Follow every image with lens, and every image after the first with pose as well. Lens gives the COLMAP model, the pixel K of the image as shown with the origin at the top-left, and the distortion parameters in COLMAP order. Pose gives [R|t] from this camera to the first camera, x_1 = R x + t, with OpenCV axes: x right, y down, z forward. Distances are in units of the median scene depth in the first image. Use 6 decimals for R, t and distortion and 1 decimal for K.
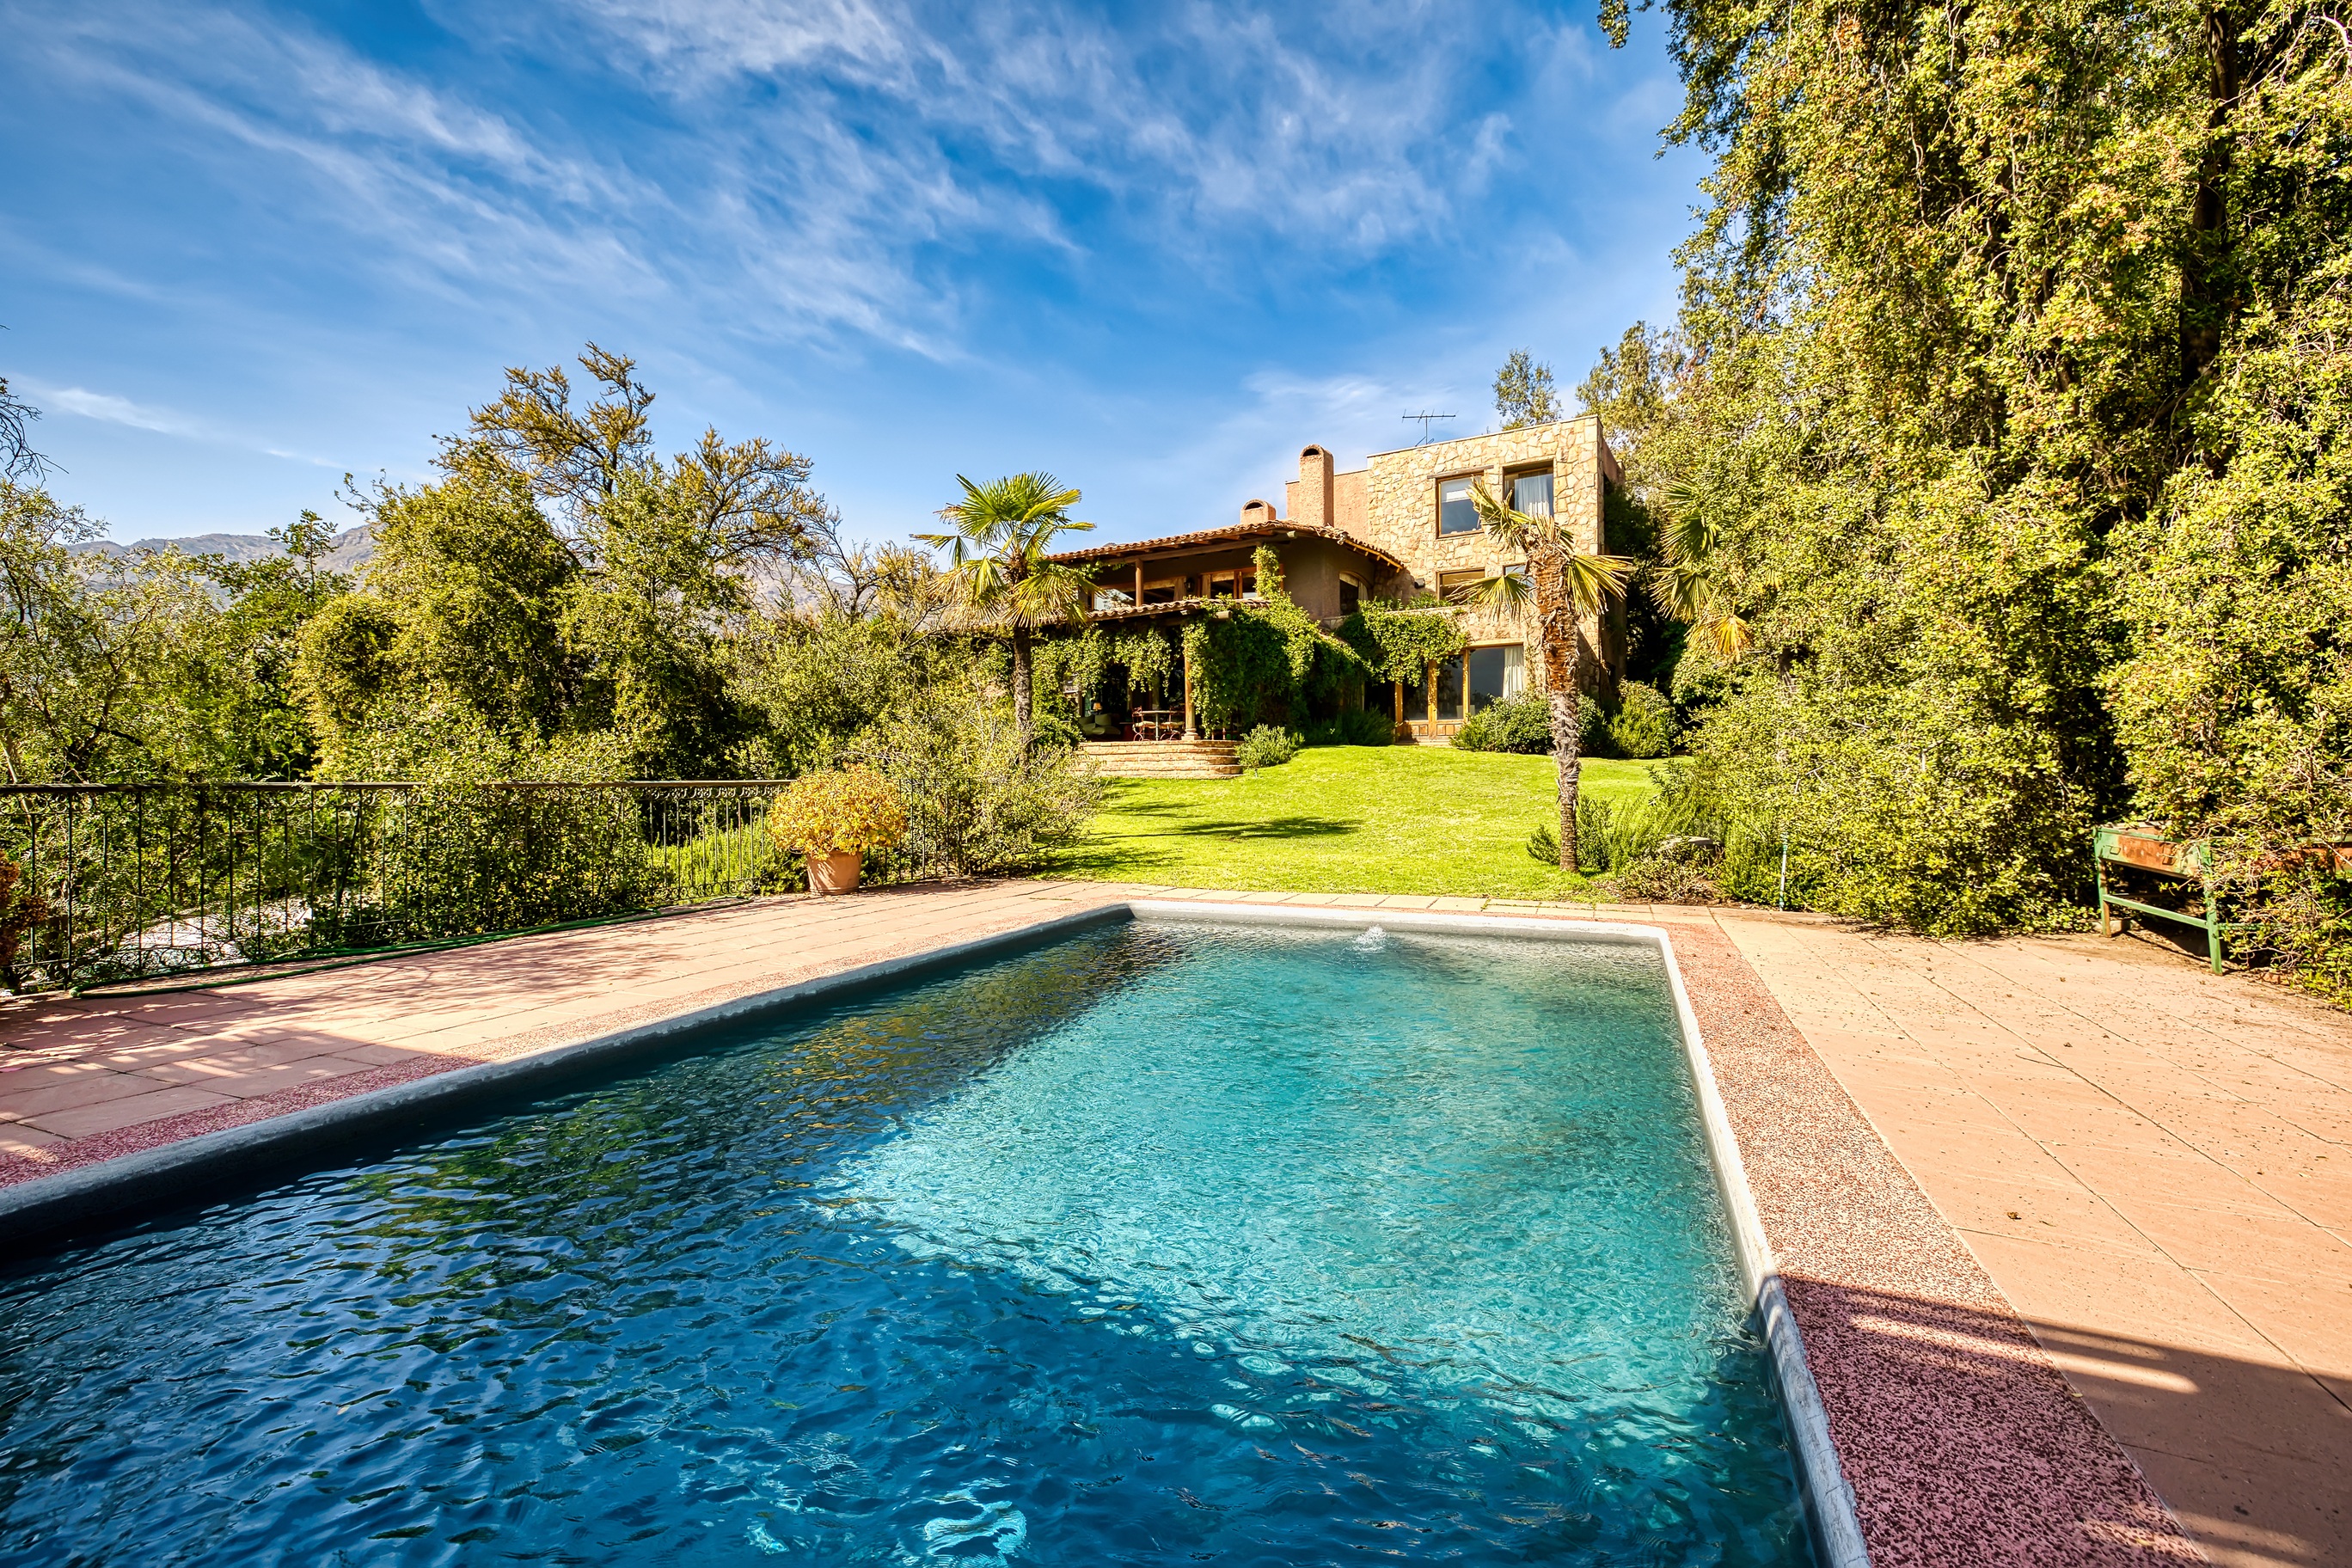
lens RADIAL K [[1009.4, 0, 1176.0], [0, 1009.4, 784.0], [0, 0, 1]] dist [0.000983, 0.000461]
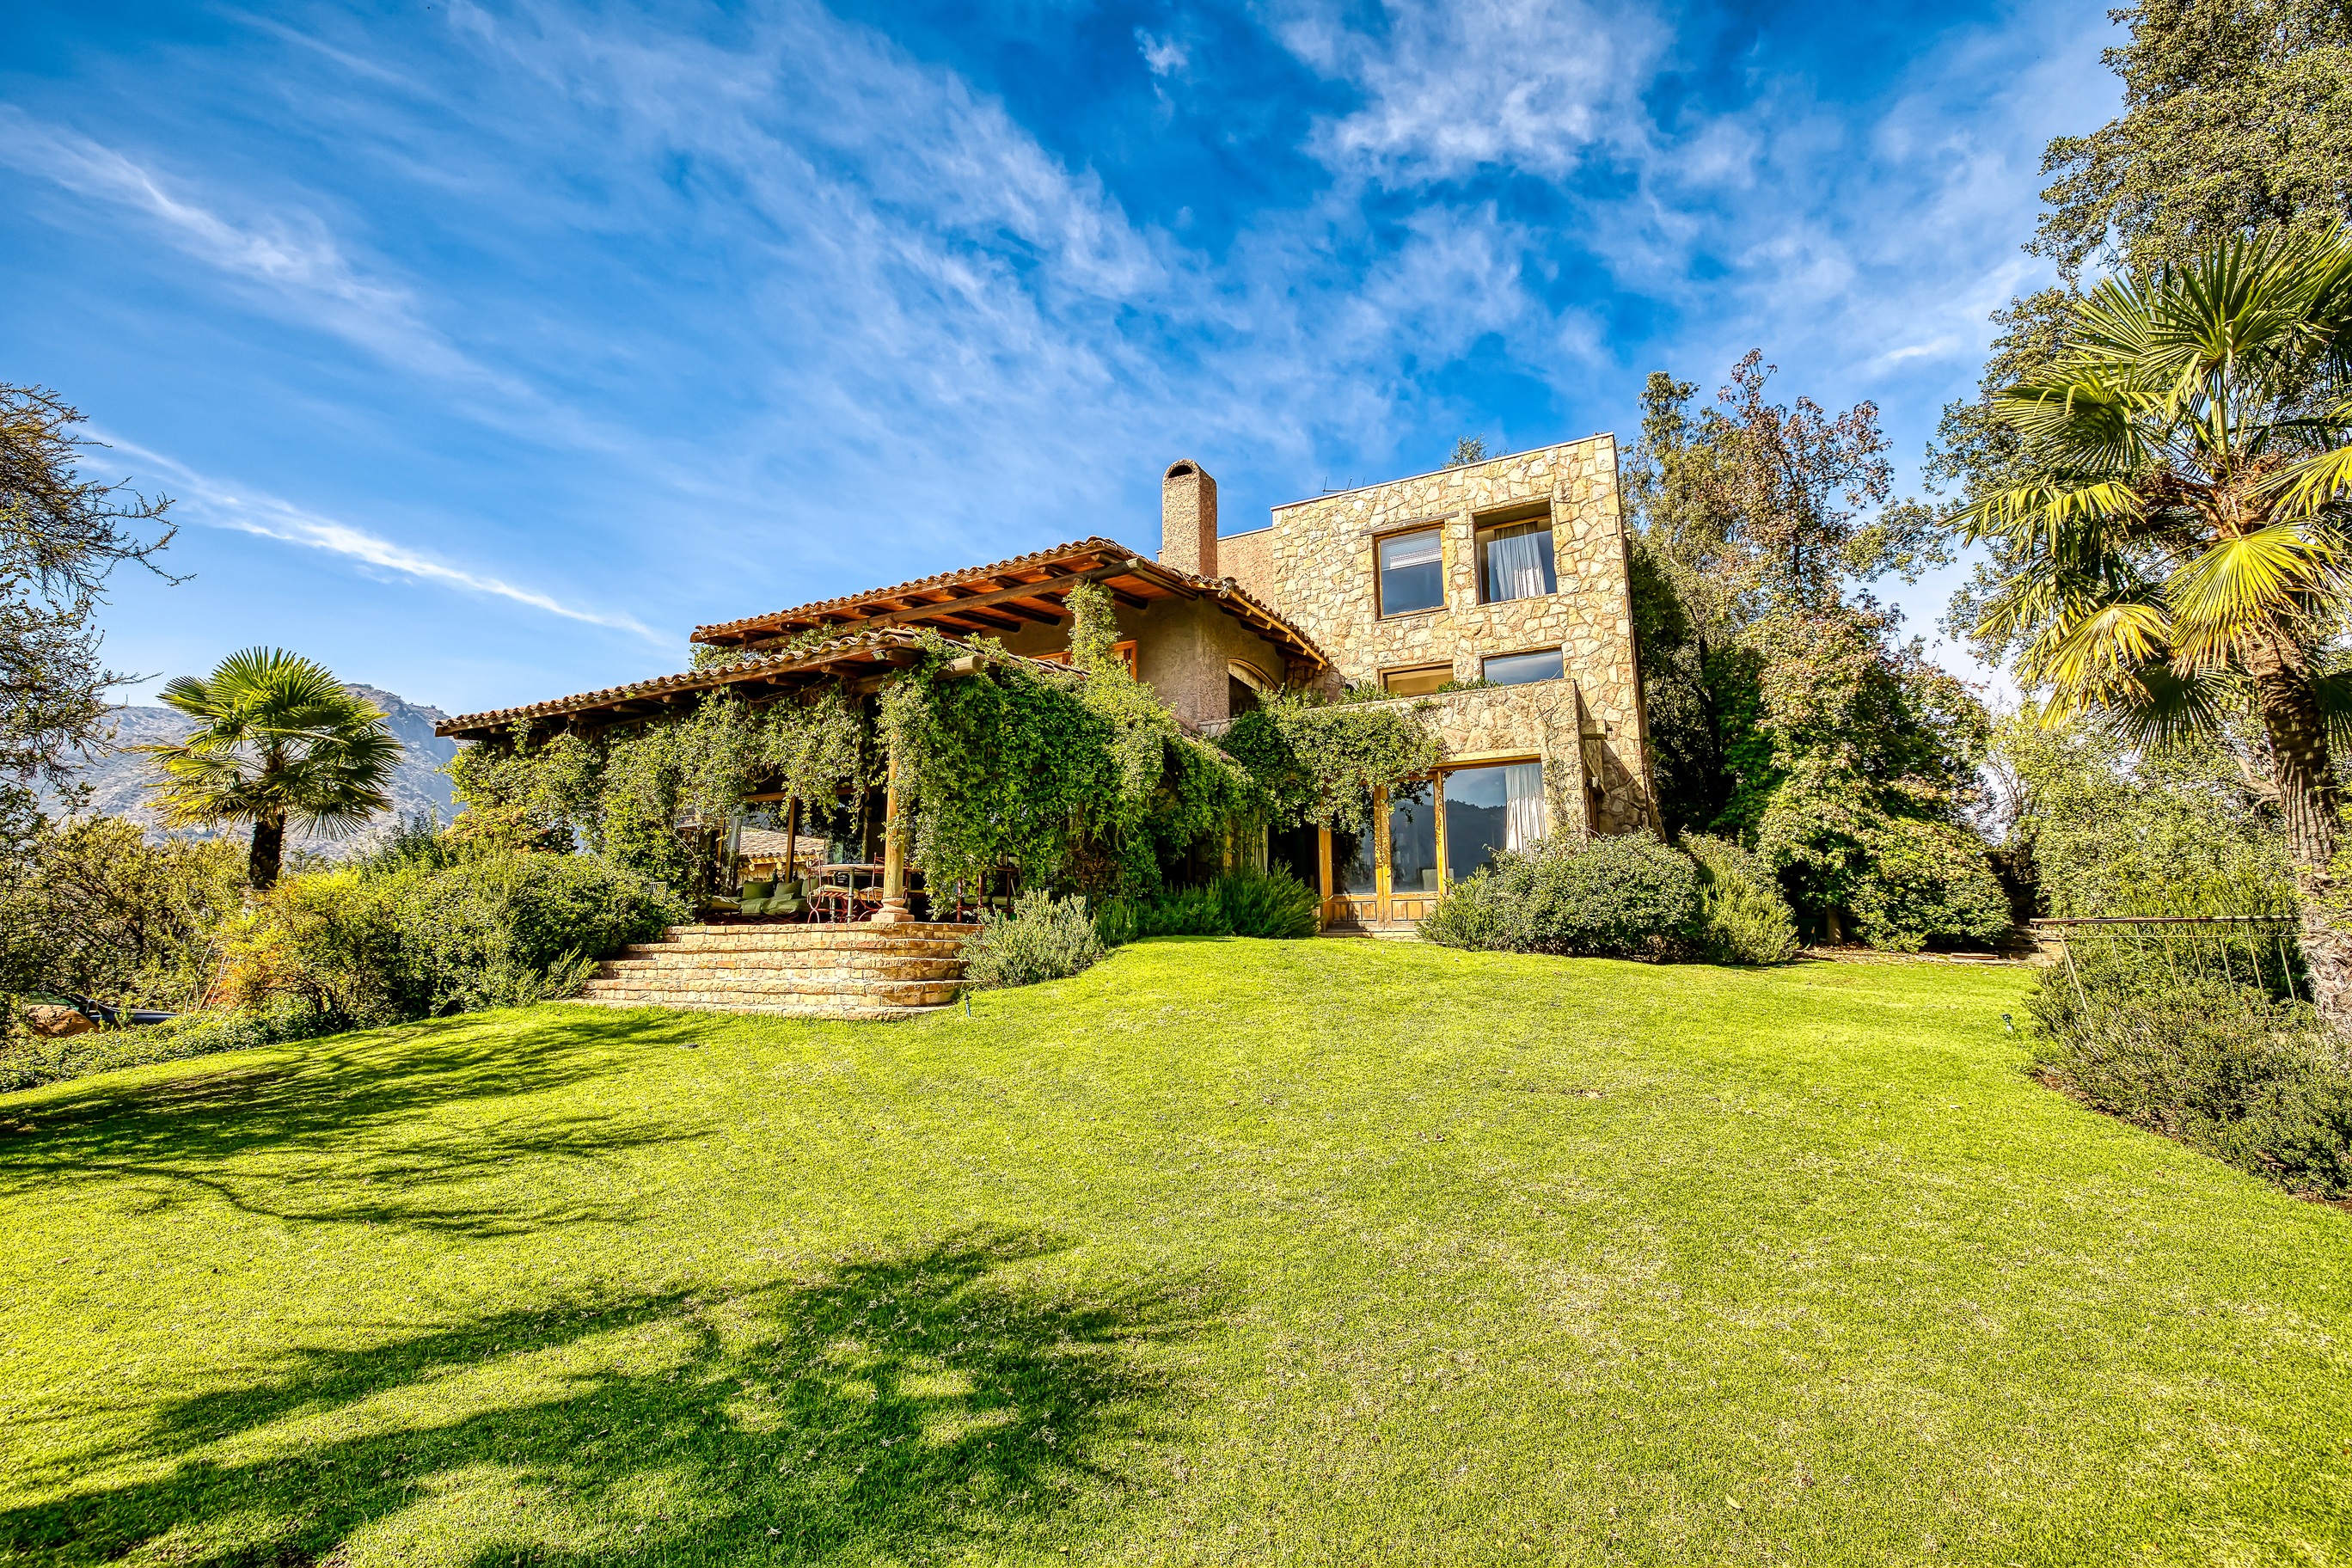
lens RADIAL K [[996.1, 0, 1162.3], [0, 996.1, 767.9], [0, 0, 1]] dist [-0.001000, -0.000521]
pose [[0.998732, 0.017768, 0.047095, 0.129632], [-0.008004, 0.979781, -0.199911, -0.023896], [-0.049694, 0.199281, 0.978682, 0.568448]]
